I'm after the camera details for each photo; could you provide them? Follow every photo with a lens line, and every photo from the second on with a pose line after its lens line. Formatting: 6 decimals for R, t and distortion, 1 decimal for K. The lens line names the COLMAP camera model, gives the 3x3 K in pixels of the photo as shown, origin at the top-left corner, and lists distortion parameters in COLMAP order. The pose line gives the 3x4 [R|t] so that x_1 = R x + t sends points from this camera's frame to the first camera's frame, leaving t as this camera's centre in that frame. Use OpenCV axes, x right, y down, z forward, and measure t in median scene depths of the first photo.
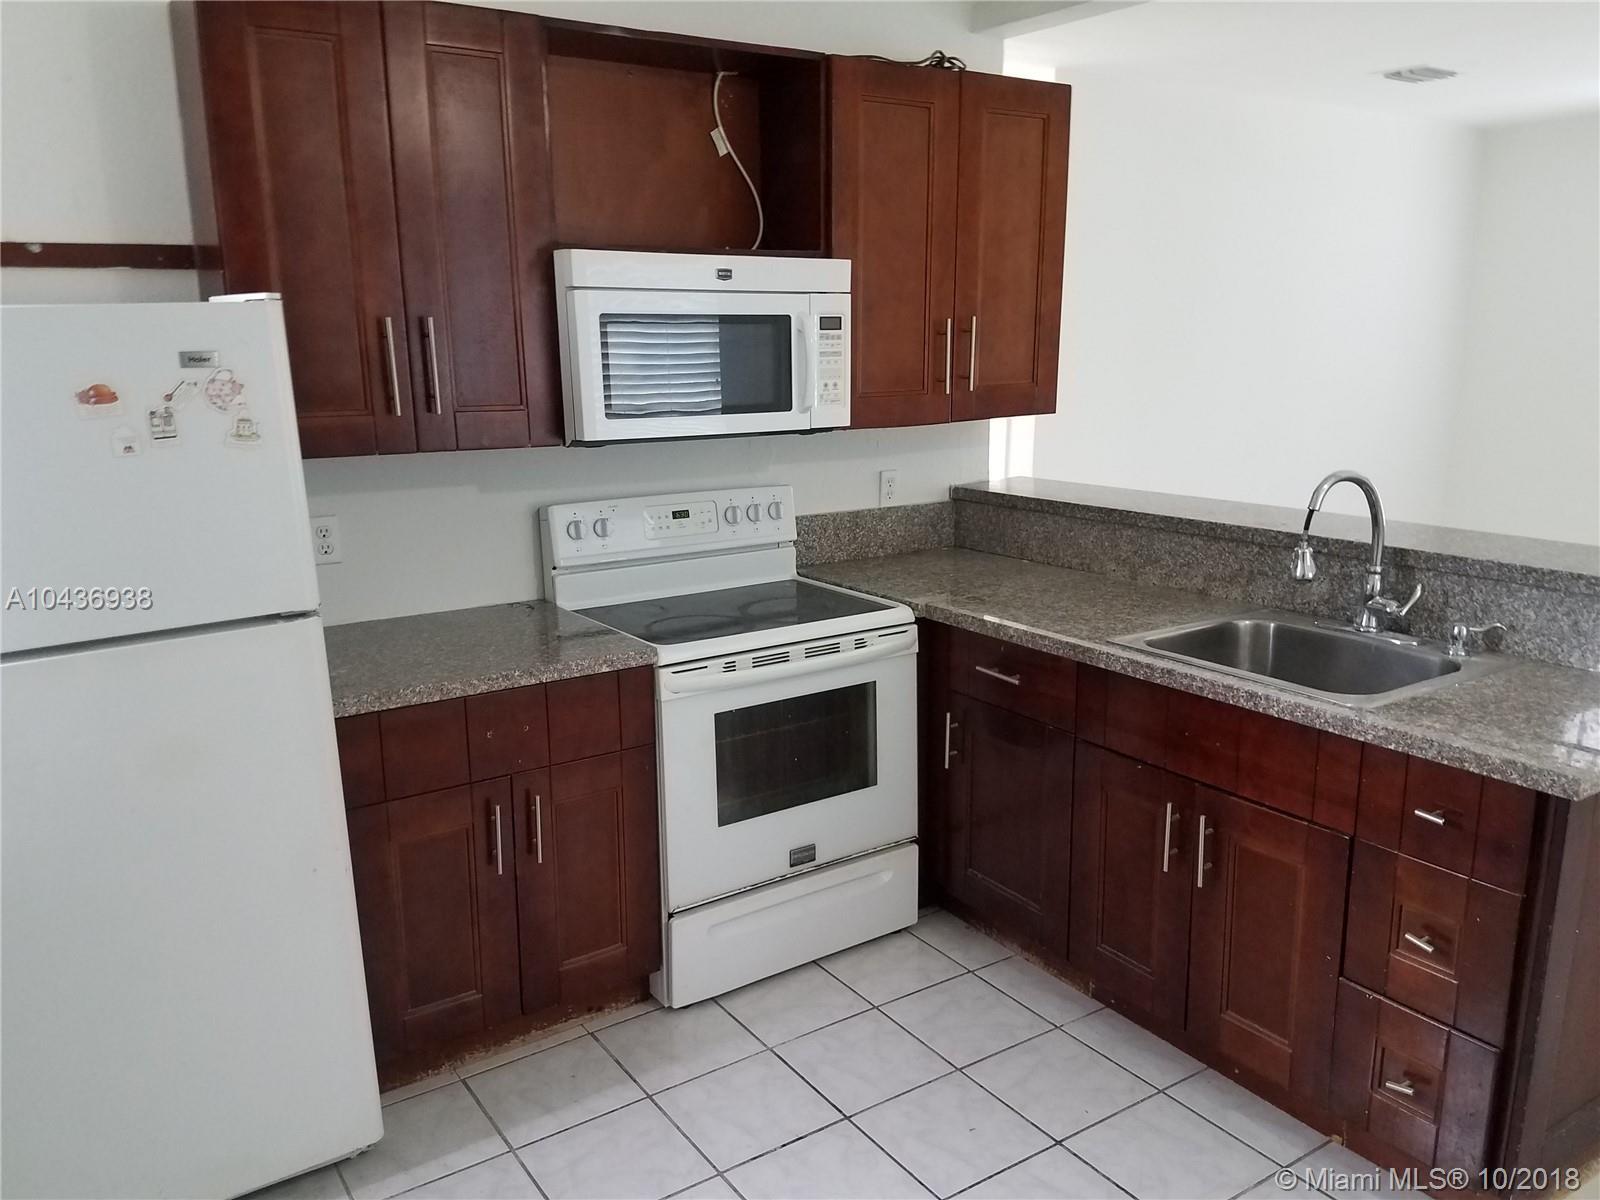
lens RADIAL K [[1233.3, 0, 803.8], [0, 1233.3, 649.1], [0, 0, 1]] dist [0.235683, -0.364670]
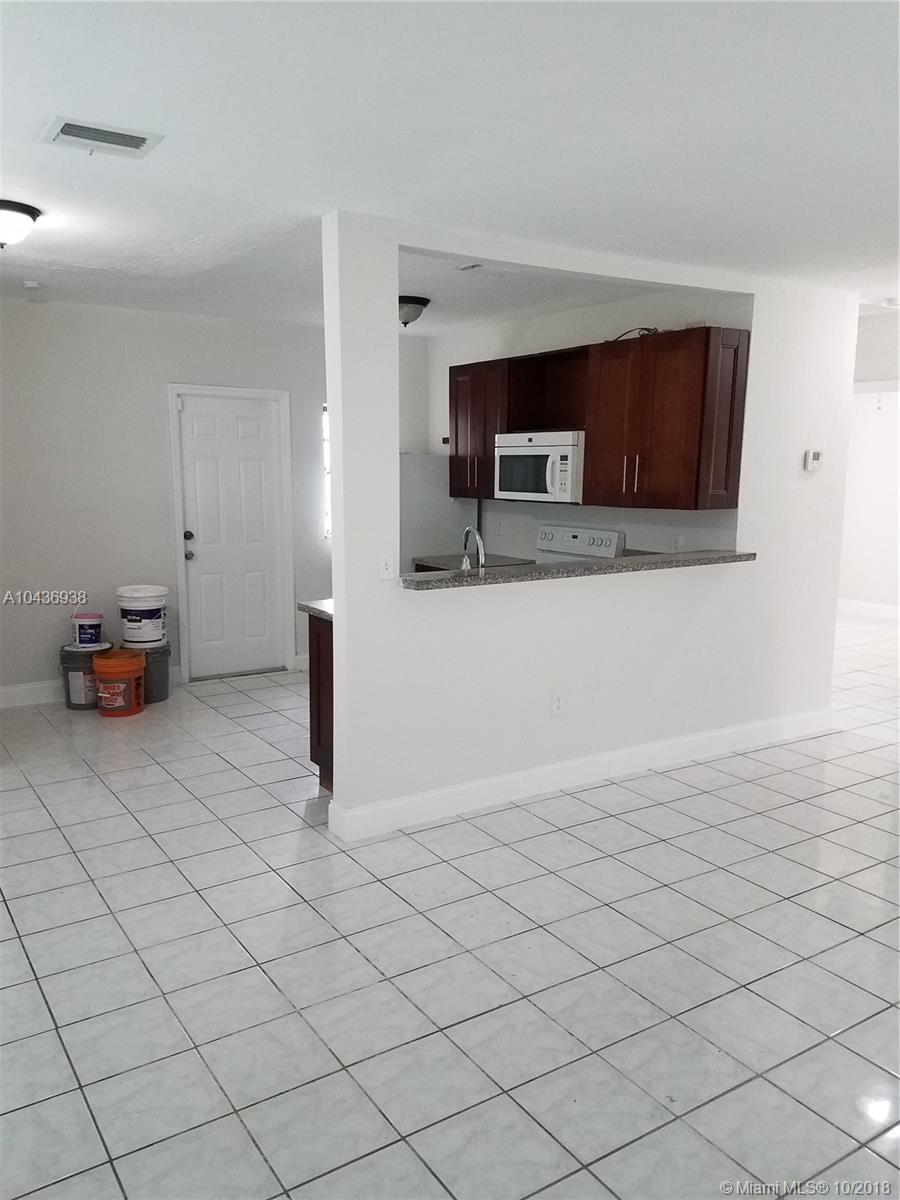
lens RADIAL K [[924.9, 0, 430.4], [0, 924.9, 605.2], [0, 0, 1]] dist [0.235683, -0.364670]
pose [[-0.031864, 0.165037, -0.985773, 1.856859], [-0.249355, 0.953774, 0.167740, -0.237626], [0.967888, 0.251152, 0.010762, 0.840896]]
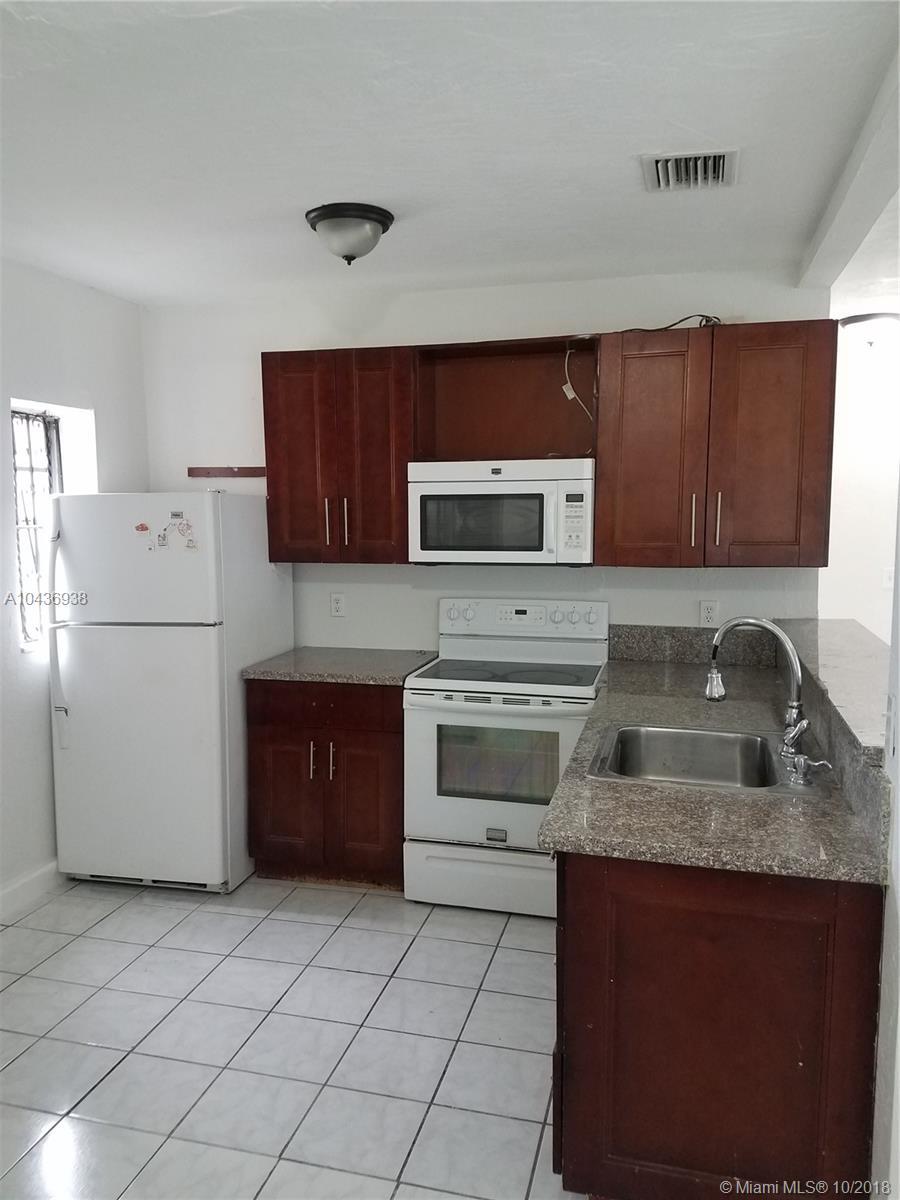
lens RADIAL K [[924.9, 0, 430.4], [0, 924.9, 605.2], [0, 0, 1]] dist [0.235683, -0.364670]
pose [[0.641951, 0.088412, -0.761631, 0.831826], [-0.191019, 0.980451, -0.047190, -0.042678], [0.742570, 0.175780, 0.646290, 0.147005]]
